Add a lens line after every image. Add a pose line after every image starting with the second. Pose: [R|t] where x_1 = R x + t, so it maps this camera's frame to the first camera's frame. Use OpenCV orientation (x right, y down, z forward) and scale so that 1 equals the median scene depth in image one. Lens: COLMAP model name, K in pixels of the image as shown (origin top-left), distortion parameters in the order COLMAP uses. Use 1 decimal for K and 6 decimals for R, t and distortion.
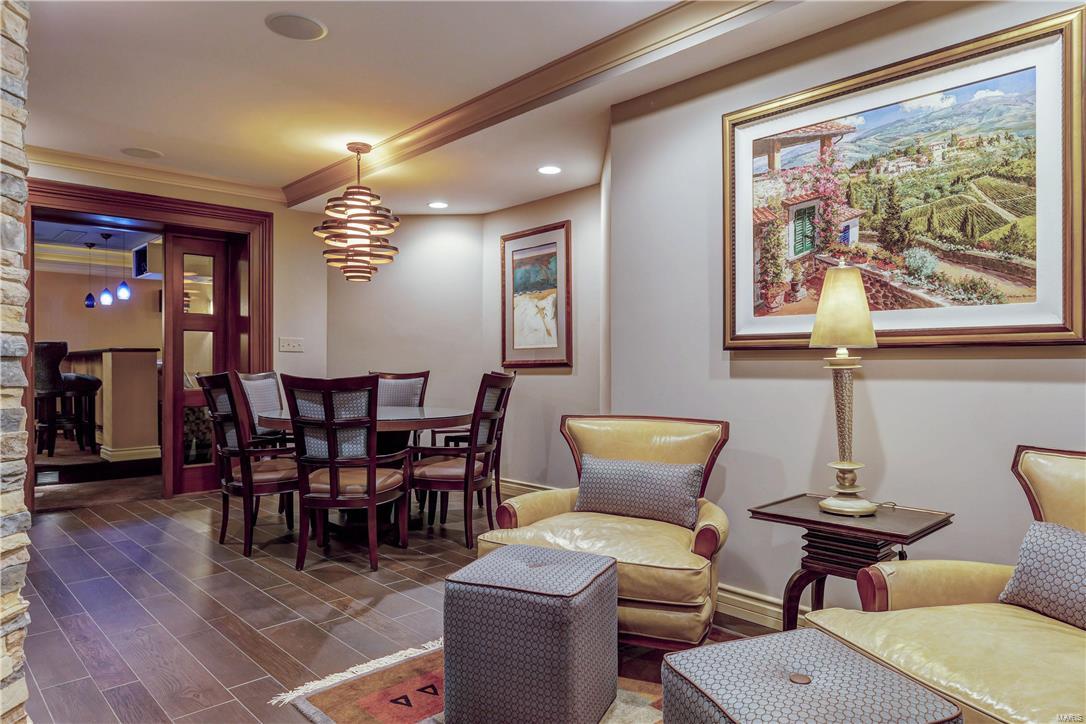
lens RADIAL K [[705.1, 0, 543.1], [0, 705.1, 364.2], [0, 0, 1]] dist [0.000917, 0.000691]
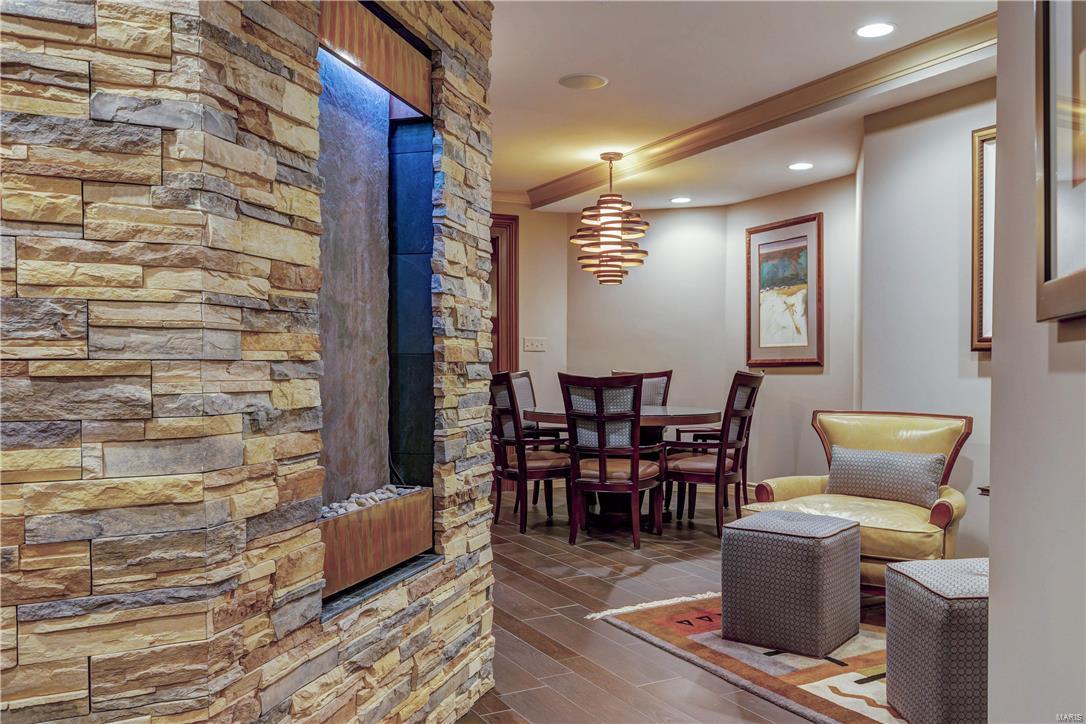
lens RADIAL K [[891.5, 0, 545.0], [0, 891.5, 386.7], [0, 0, 1]] dist [0.004766, -0.004772]
pose [[0.965950, 0.005273, -0.258674, -0.015803], [0.002058, 0.999604, 0.028061, -0.004367], [0.258719, -0.027638, 0.965557, -0.396091]]
